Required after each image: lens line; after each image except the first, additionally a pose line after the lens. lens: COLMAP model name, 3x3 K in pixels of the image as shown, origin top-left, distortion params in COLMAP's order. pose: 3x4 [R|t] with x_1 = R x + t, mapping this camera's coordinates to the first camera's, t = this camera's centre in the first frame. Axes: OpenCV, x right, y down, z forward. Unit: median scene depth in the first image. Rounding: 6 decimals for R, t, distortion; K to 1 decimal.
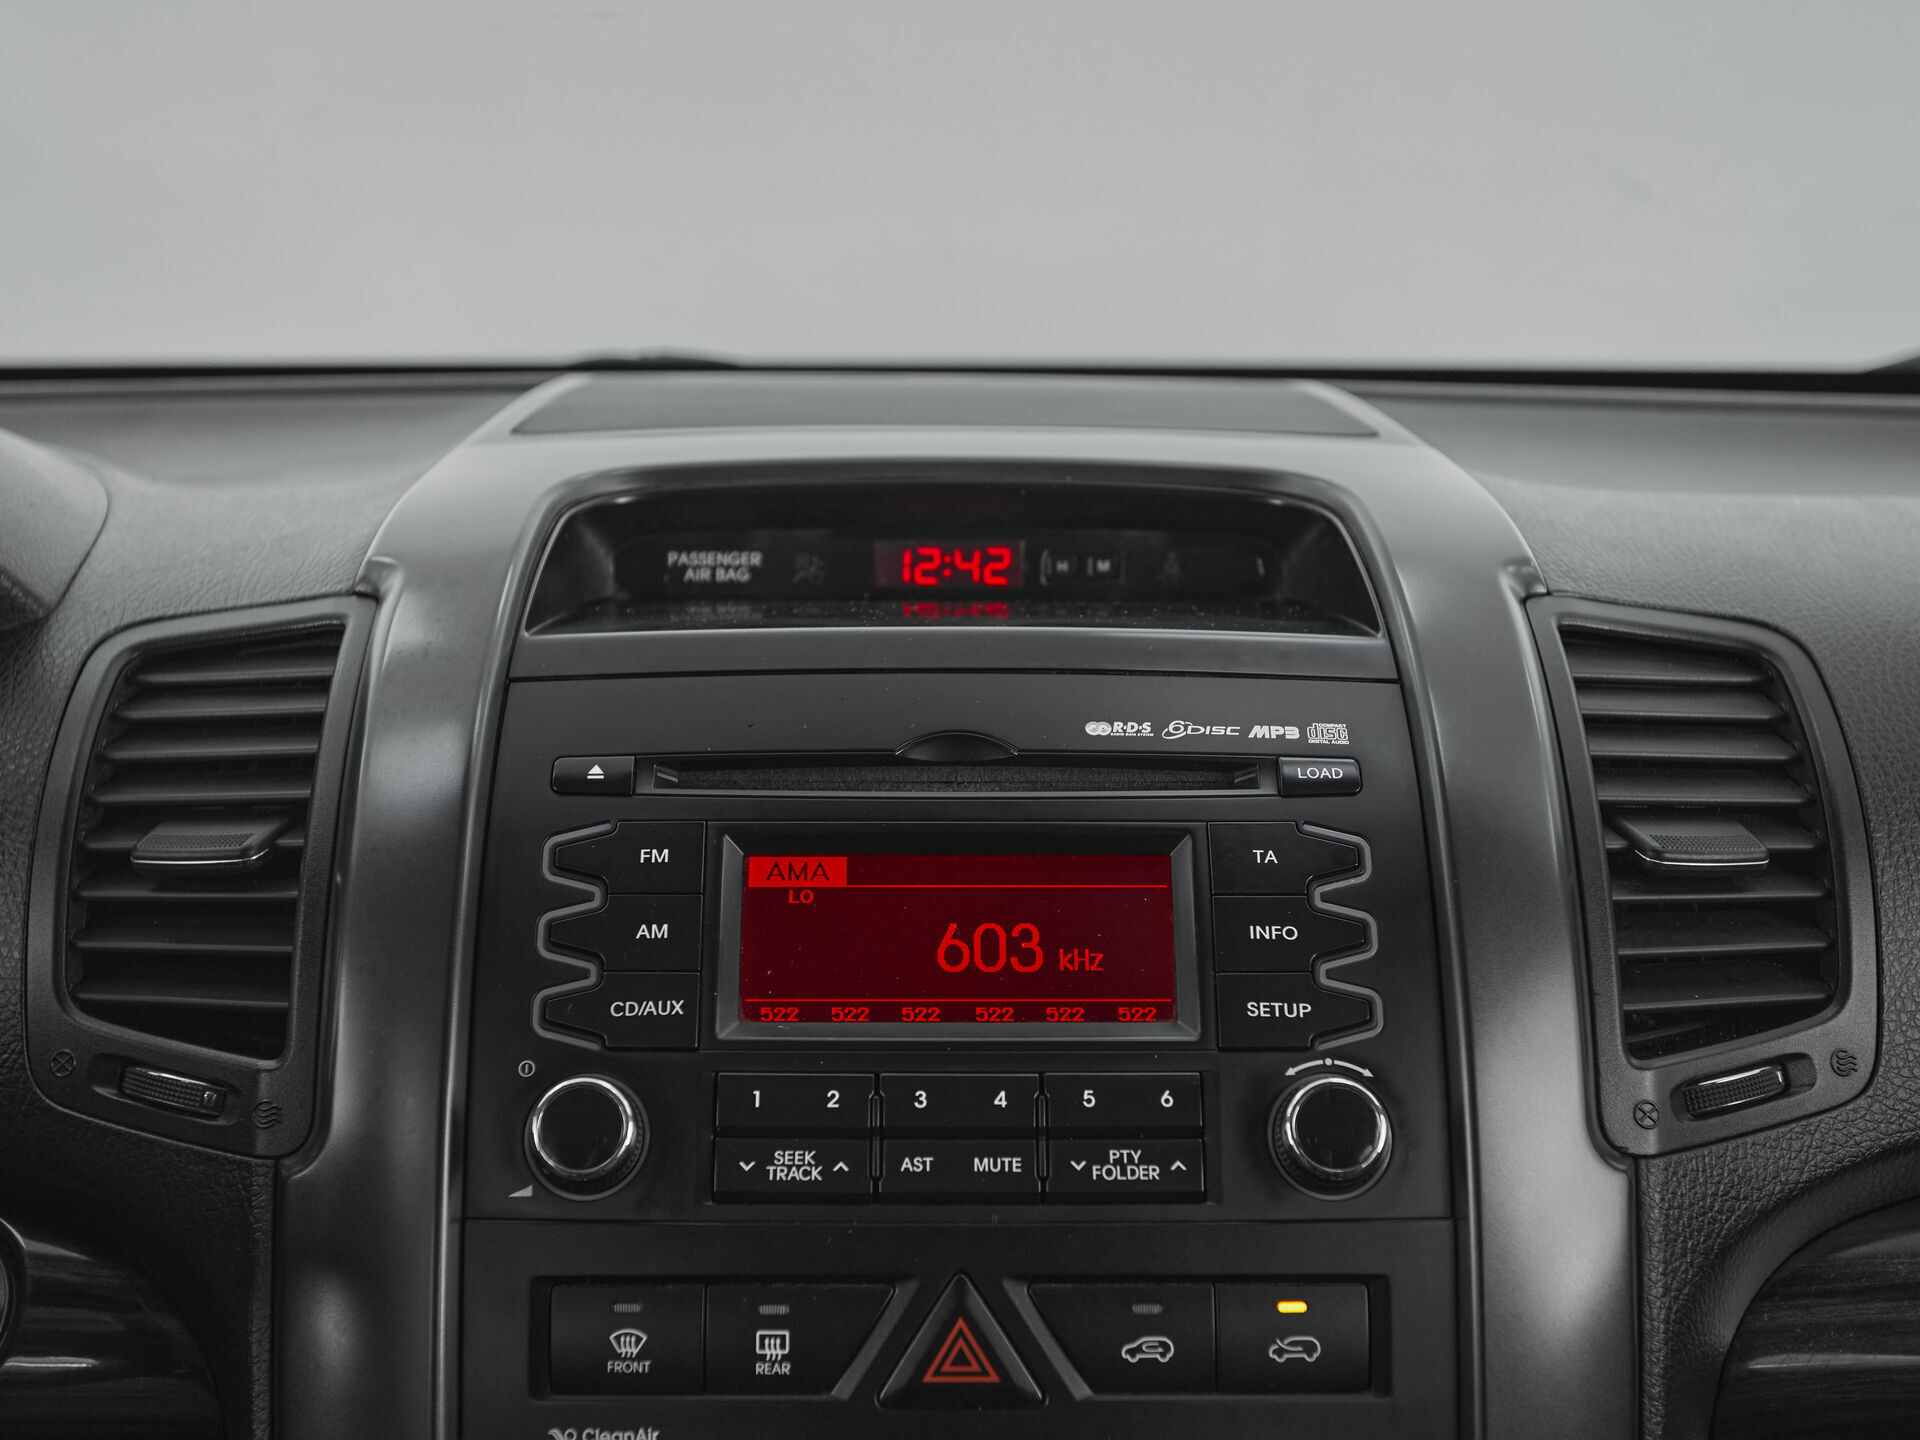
lens RADIAL K [[2618.4, 0, 957.4], [0, 2618.4, 725.0], [0, 0, 1]] dist [-0.015497, 0.000000]
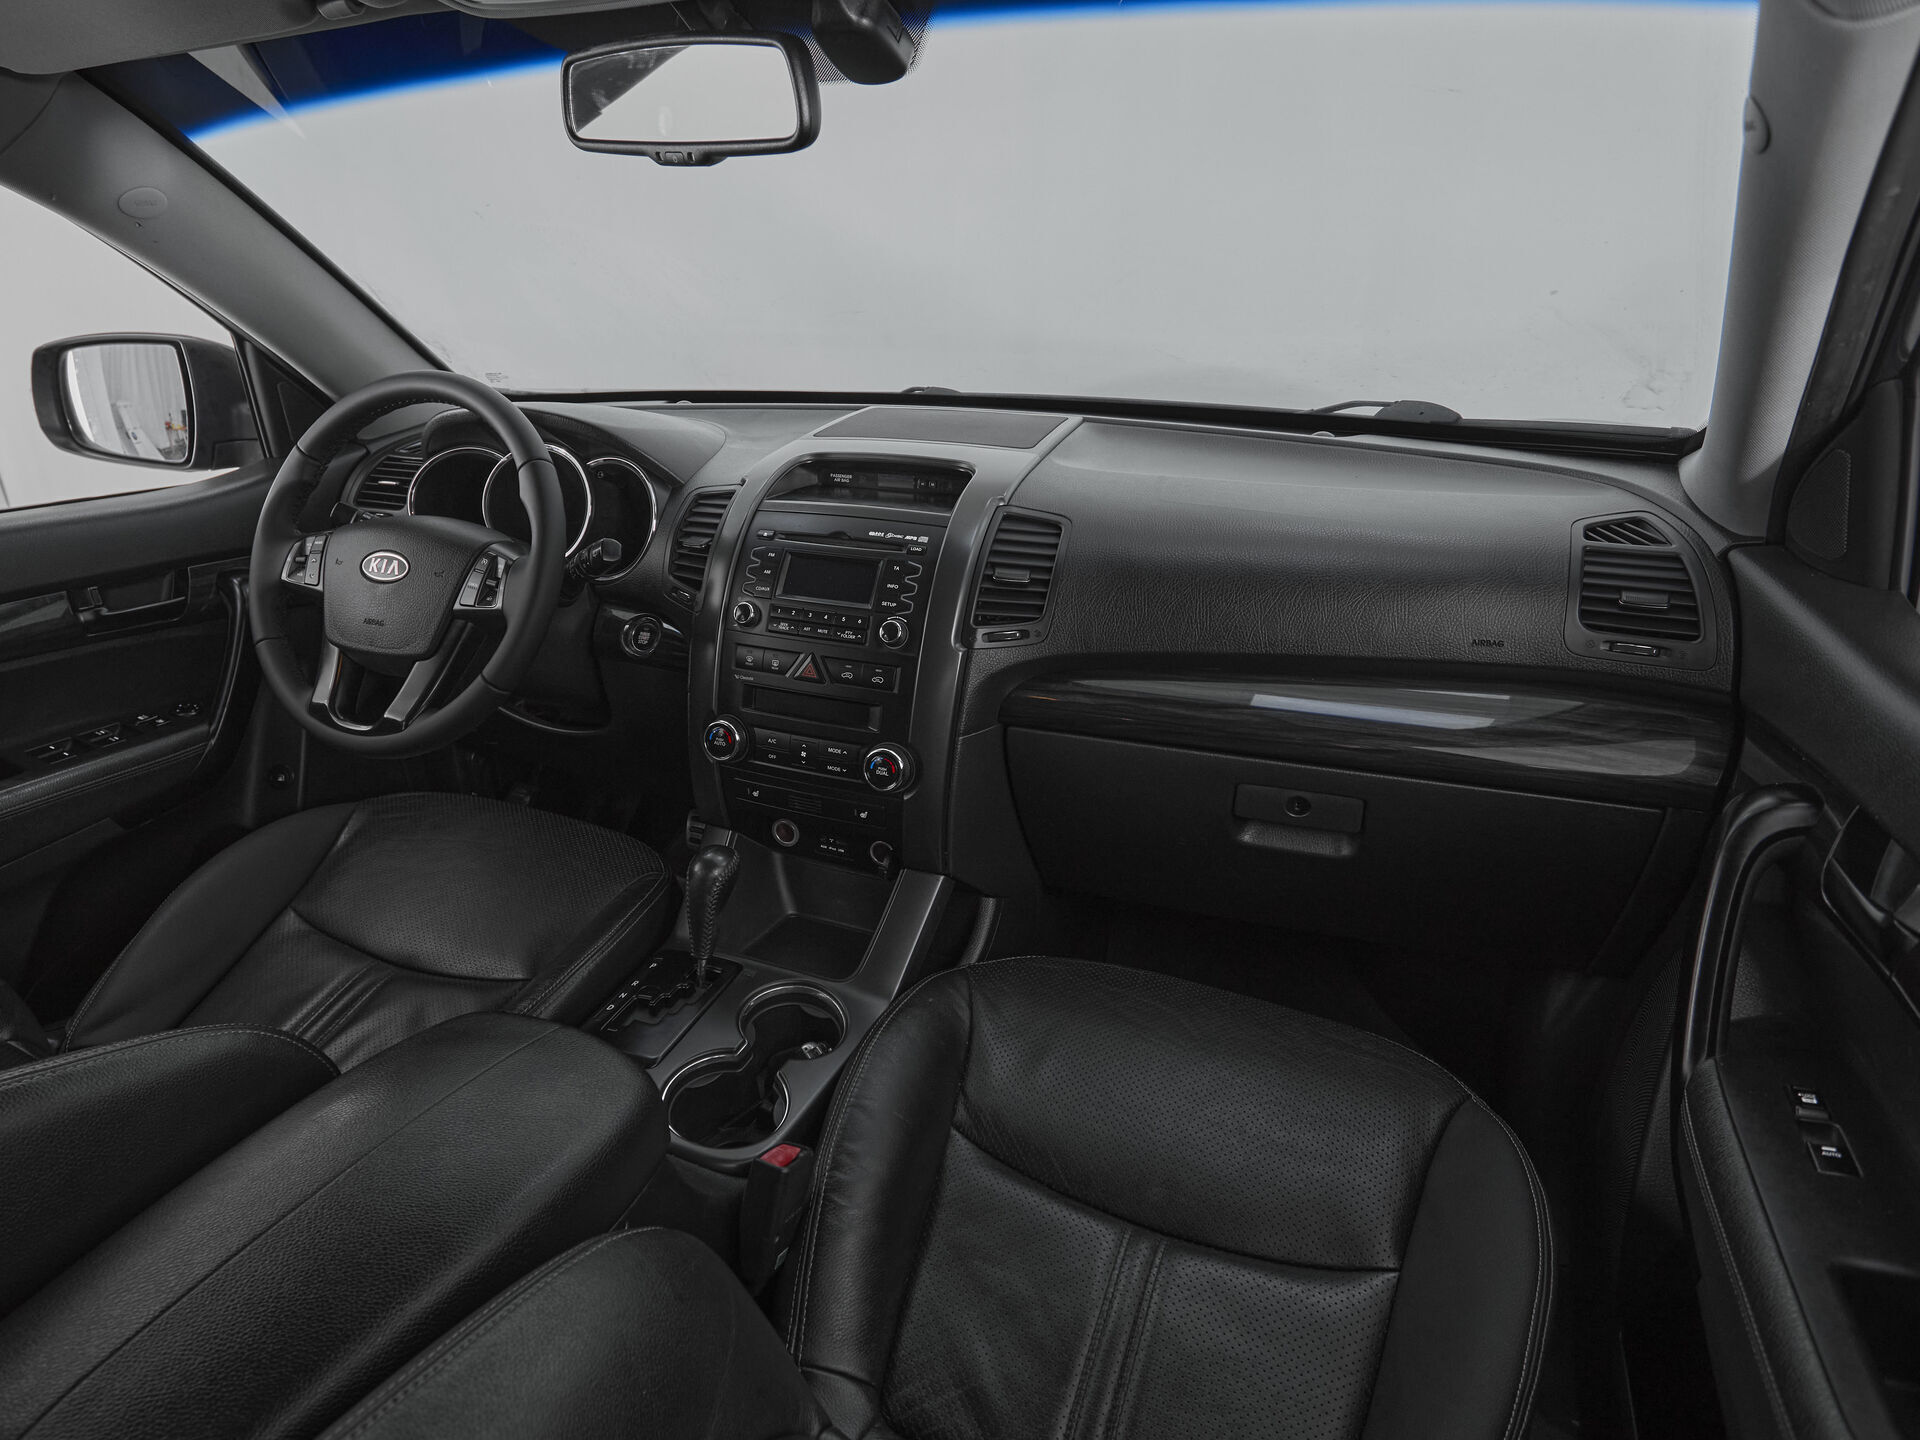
lens RADIAL K [[1110.9, 0, 888.2], [0, 1110.9, 735.5], [0, 0, 1]] dist [-0.003202, -0.004594]
pose [[0.904765, 0.155500, -0.396511, 0.840766], [-0.053119, 0.964898, 0.257198, -0.146253], [0.422587, -0.211641, 0.881265, -0.631606]]
